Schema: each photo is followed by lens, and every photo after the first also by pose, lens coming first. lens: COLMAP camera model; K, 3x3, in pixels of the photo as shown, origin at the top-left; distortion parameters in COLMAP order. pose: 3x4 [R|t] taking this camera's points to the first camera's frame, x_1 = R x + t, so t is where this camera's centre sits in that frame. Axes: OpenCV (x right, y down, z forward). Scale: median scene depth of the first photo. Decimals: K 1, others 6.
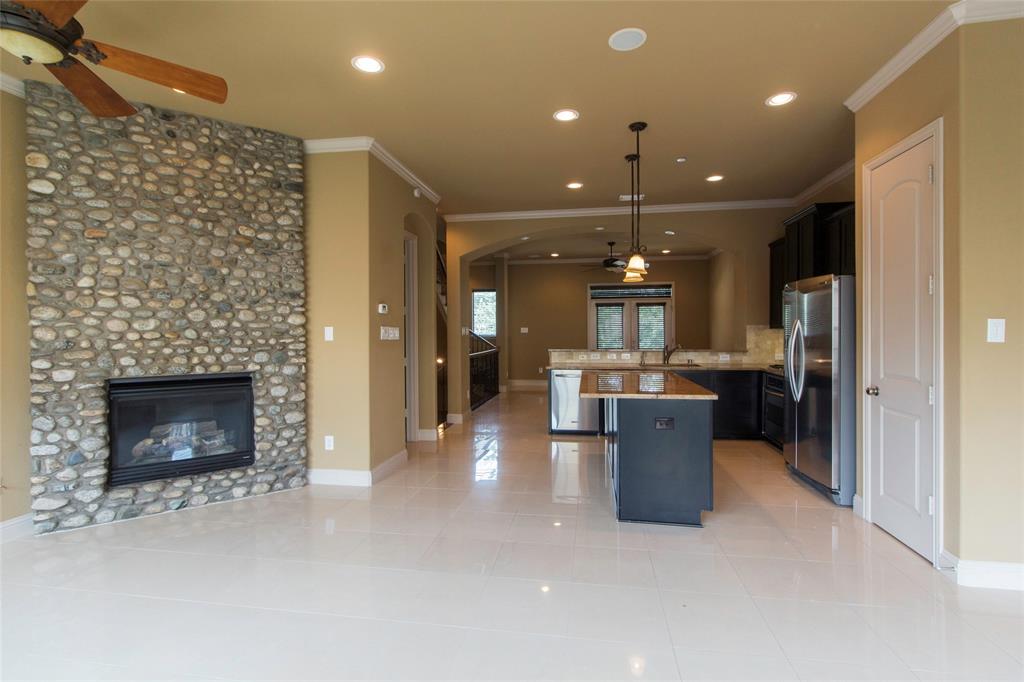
lens RADIAL K [[473.7, 0, 517.0], [0, 473.7, 332.9], [0, 0, 1]] dist [0.003293, 0.001088]
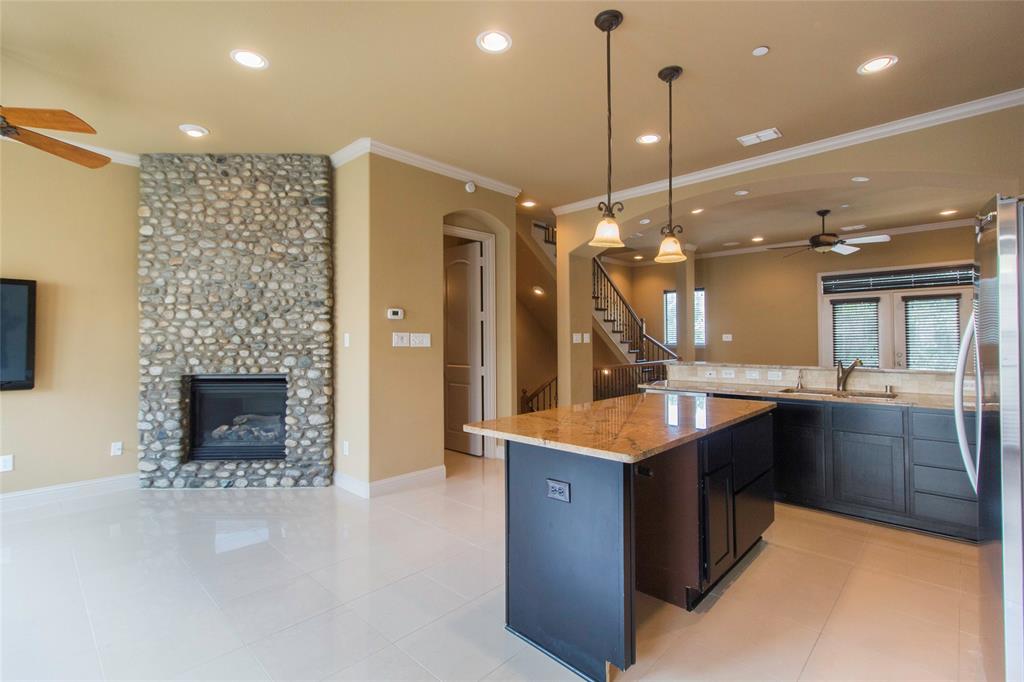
lens RADIAL K [[473.7, 0, 514.6], [0, 473.7, 333.0], [0, 0, 1]] dist [0.003293, 0.001088]
pose [[0.822787, -0.007168, -0.568304, 0.508106], [-0.002936, 0.999854, -0.016861, 0.003206], [0.568342, 0.015541, 0.822646, 0.394396]]
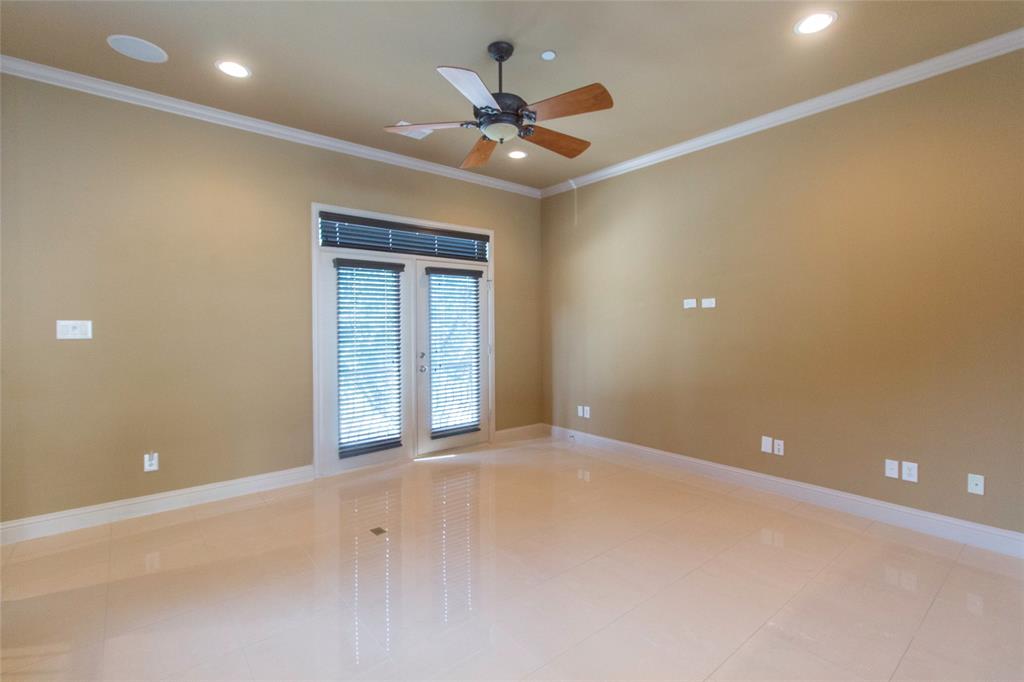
lens RADIAL K [[473.7, 0, 517.1], [0, 473.7, 332.8], [0, 0, 1]] dist [0.003293, 0.001088]
pose [[0.654240, -0.007105, 0.756253, -0.074483], [0.006235, 0.999973, 0.004001, -0.008718], [-0.756261, 0.002098, 0.654267, 1.809216]]
